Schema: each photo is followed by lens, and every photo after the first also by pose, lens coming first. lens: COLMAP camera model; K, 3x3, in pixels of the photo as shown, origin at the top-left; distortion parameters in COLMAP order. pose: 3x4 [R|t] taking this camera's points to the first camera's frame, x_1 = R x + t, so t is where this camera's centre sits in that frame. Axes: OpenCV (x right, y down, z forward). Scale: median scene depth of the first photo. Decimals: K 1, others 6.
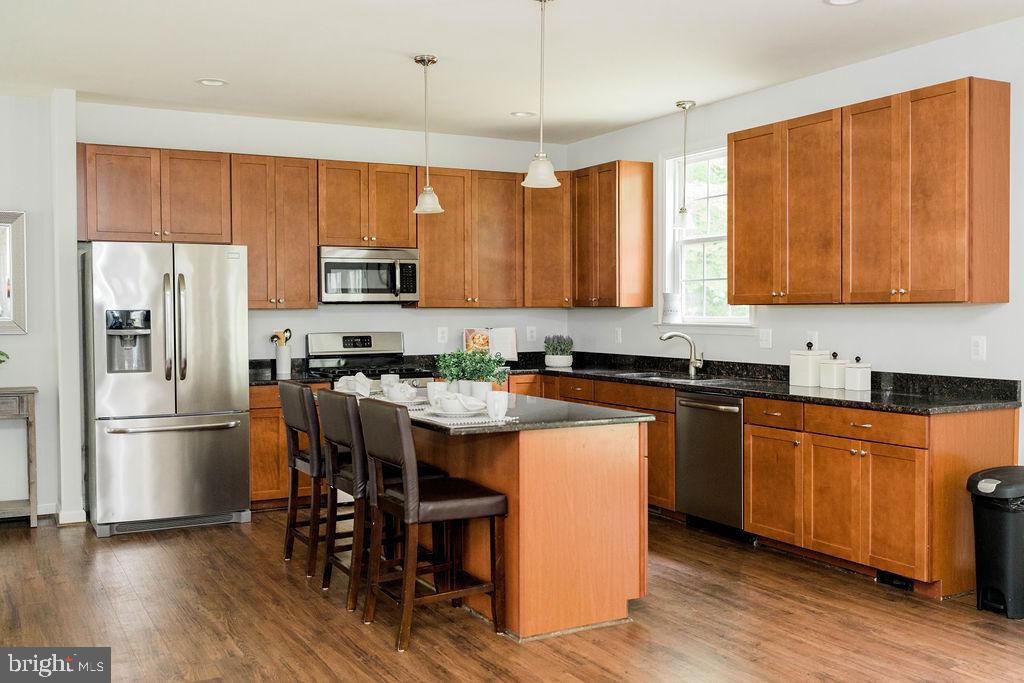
lens RADIAL K [[984.7, 0, 512.0], [0, 984.7, 341.5], [0, 0, 1]] dist [-0.002358, 0.005645]
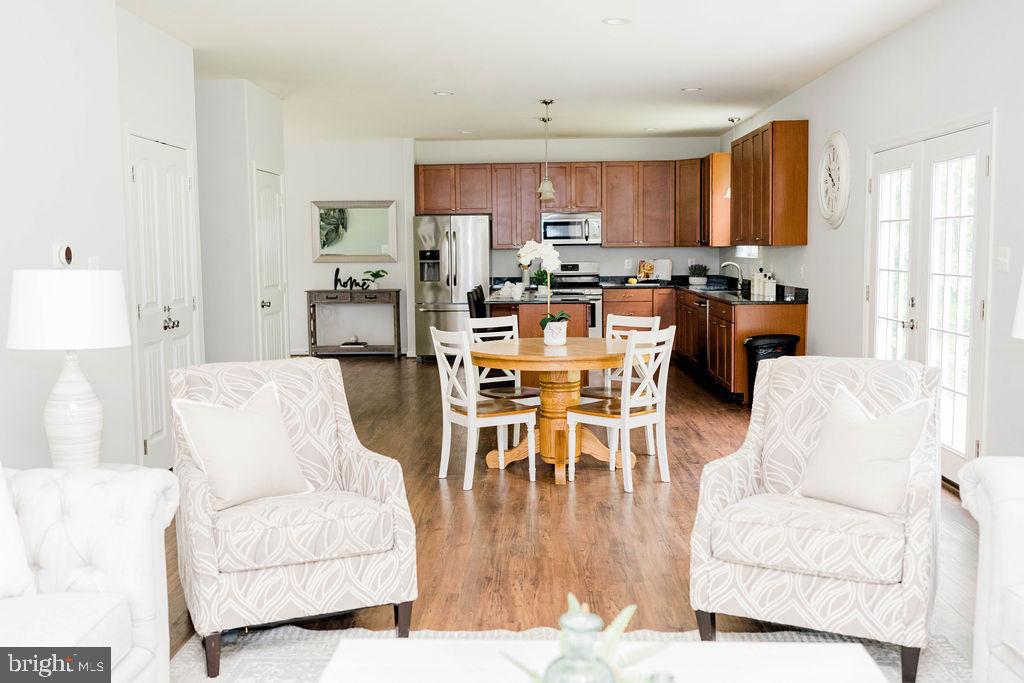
lens RADIAL K [[984.7, 0, 512.0], [0, 984.7, 341.5], [0, 0, 1]] dist [-0.002358, 0.005645]
pose [[0.873175, 0.041022, -0.485678, 0.624444], [-0.010255, 0.997778, 0.065839, 0.017716], [0.487299, -0.052508, 0.871655, -0.572595]]
